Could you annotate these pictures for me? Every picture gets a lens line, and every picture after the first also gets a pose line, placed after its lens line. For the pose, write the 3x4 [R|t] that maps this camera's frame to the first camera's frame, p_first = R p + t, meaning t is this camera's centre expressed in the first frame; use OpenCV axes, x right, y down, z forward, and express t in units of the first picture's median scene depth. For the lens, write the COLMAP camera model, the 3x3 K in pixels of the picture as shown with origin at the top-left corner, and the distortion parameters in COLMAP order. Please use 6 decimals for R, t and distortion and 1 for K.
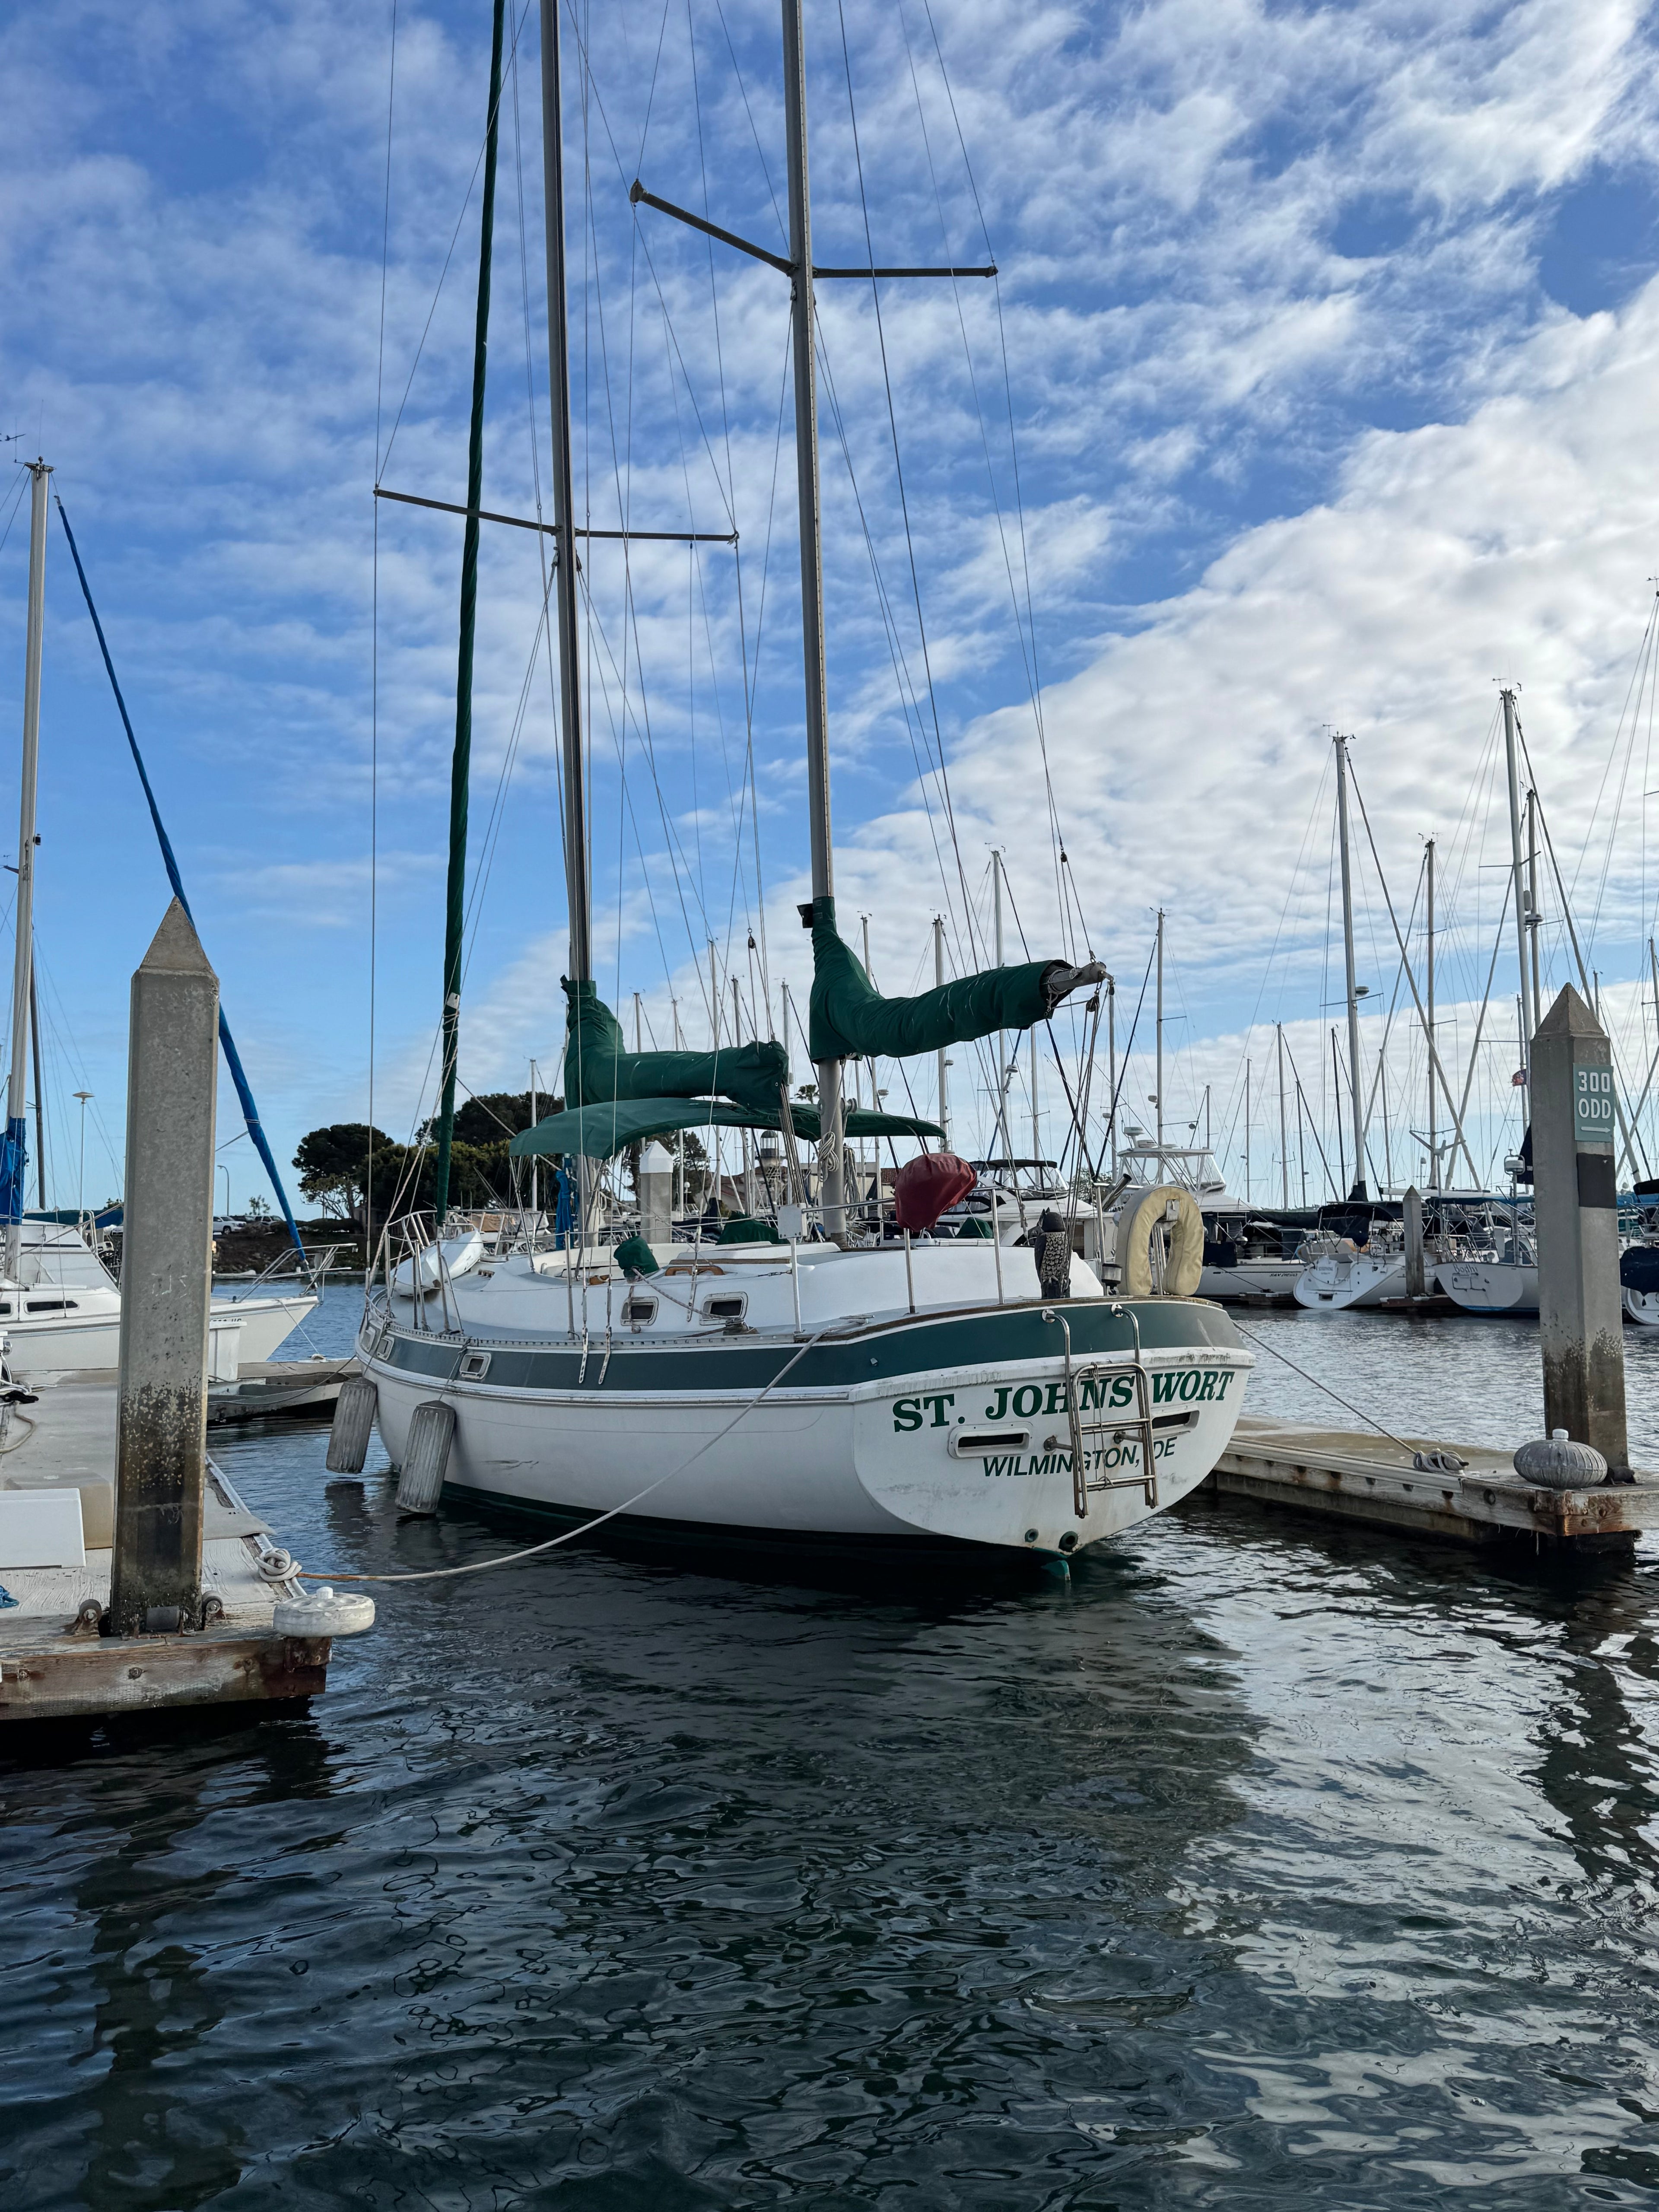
lens RADIAL K [[2000.6, 0, 829.5], [0, 2000.6, 1106.0], [0, 0, 1]] dist [-0.000297, -0.006059]
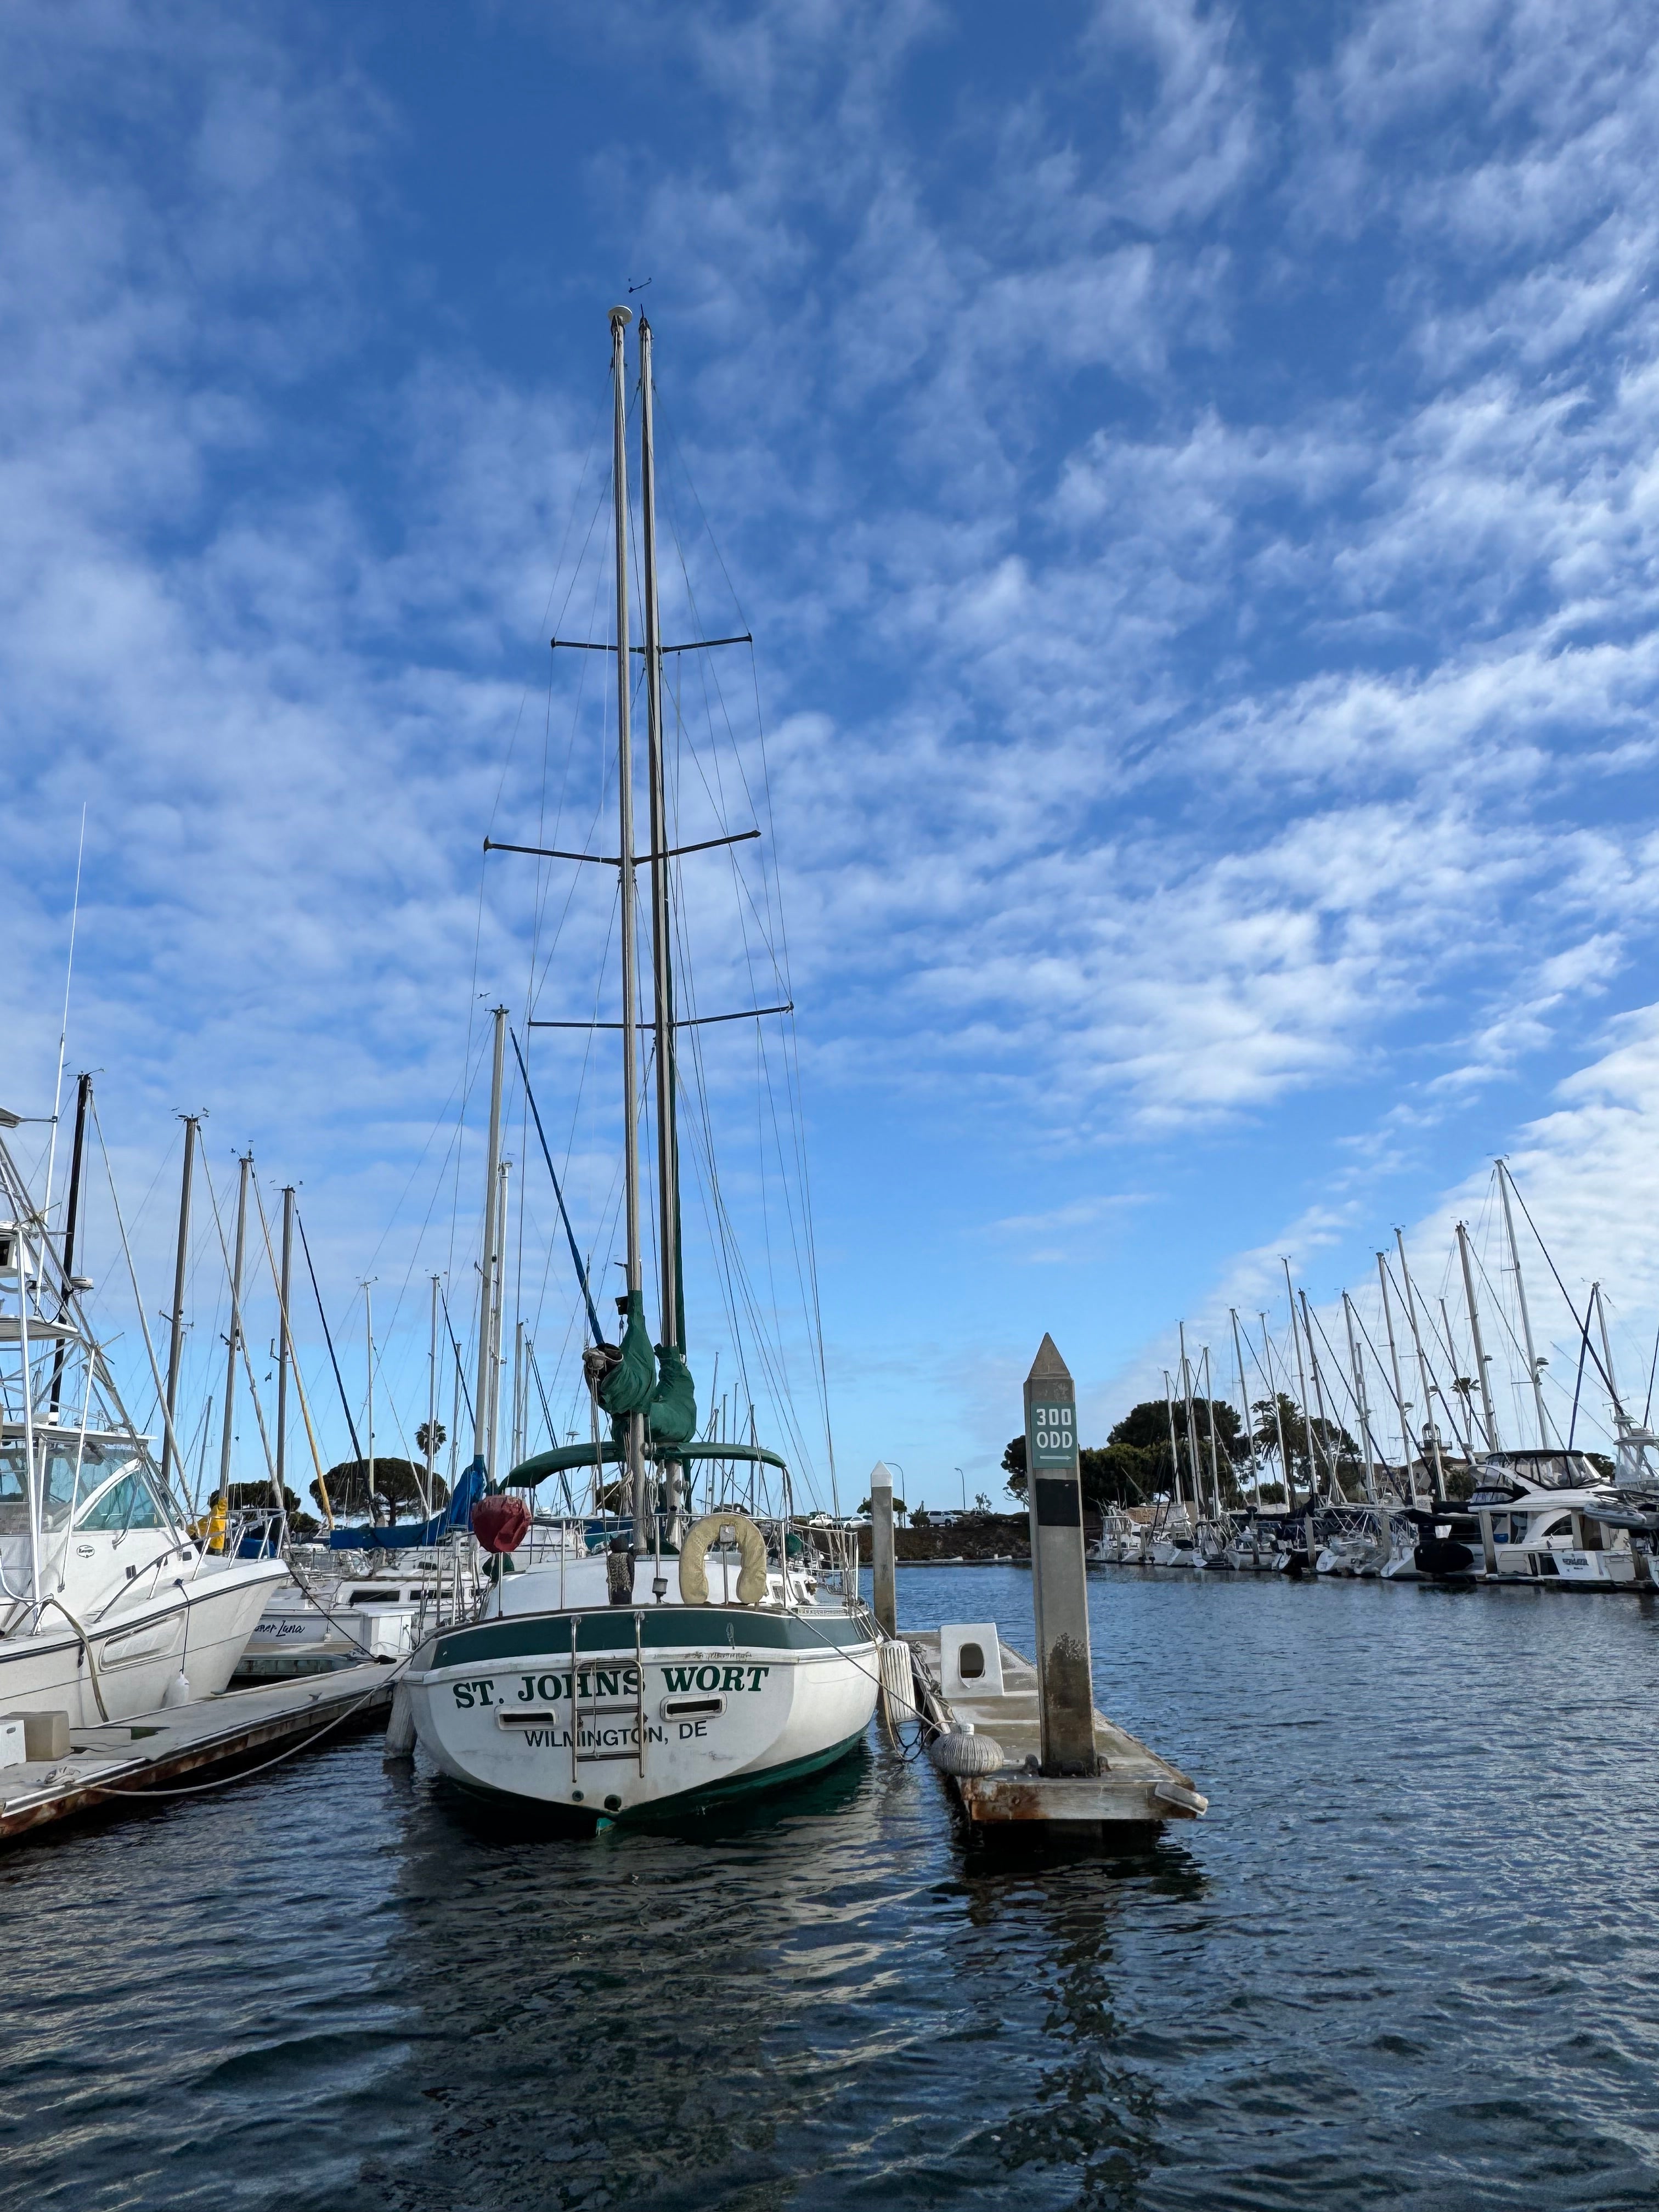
lens RADIAL K [[1755.3, 0, 829.5], [0, 1755.3, 1106.0], [0, 0, 1]] dist [0.019462, 0.000464]
pose [[0.882333, -0.120746, -0.454872, 0.162485], [0.043977, 0.983451, -0.175754, -0.003432], [0.468566, 0.135070, 0.873042, 0.003949]]
